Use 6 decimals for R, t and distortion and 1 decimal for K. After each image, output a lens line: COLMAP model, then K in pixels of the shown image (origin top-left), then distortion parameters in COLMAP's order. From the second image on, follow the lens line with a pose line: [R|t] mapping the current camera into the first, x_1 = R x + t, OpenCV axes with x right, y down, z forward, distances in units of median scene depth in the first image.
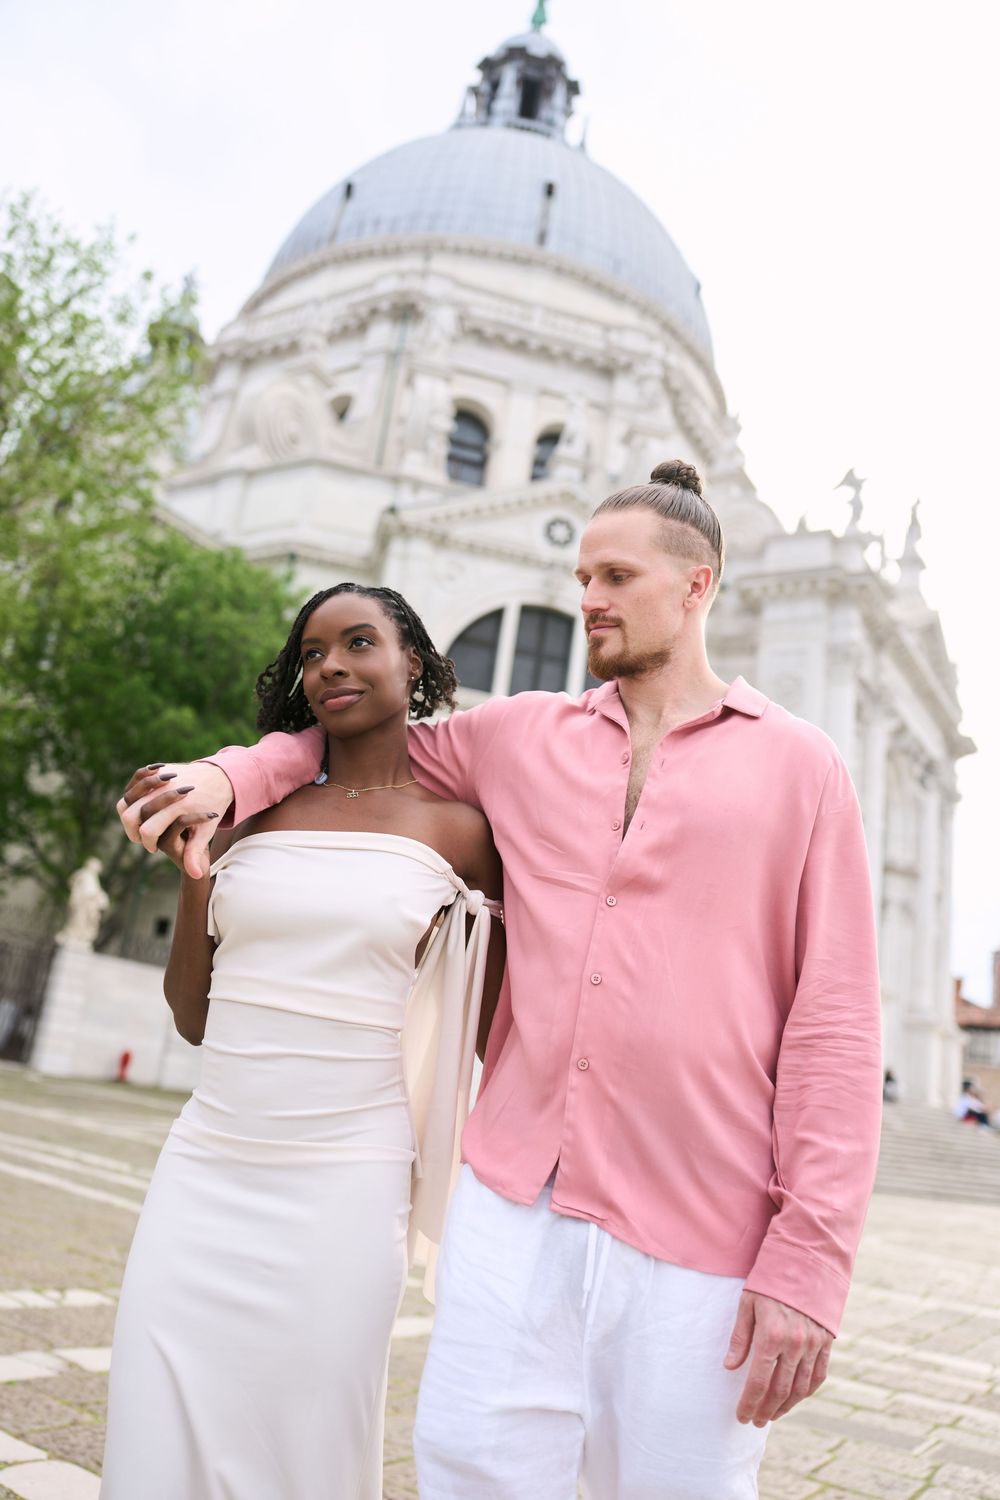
lens RADIAL K [[1195.6, 0, 500.0], [0, 1195.6, 750.0], [0, 0, 1]] dist [-0.045544, -0.068400]
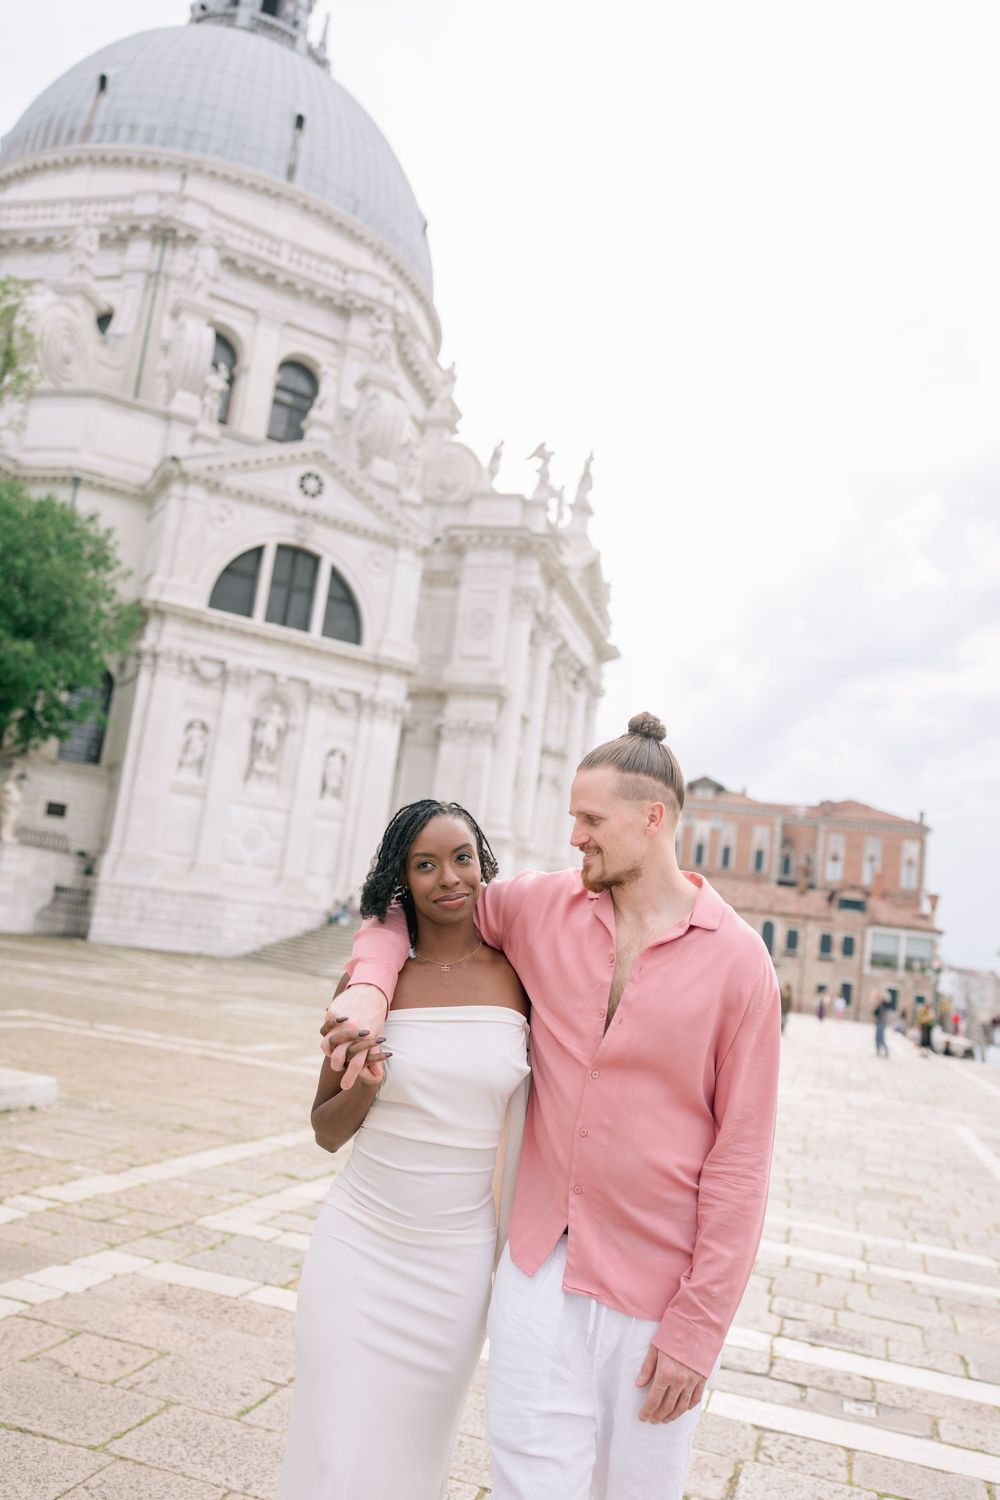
lens RADIAL K [[1227.2, 0, 500.0], [0, 1227.2, 750.0], [0, 0, 1]] dist [0.000295, 0.001829]
pose [[0.959587, 0.029266, 0.279886, -0.104260], [-0.072876, 0.986493, 0.146701, -0.108060], [-0.271812, -0.161169, 0.948758, -0.282157]]
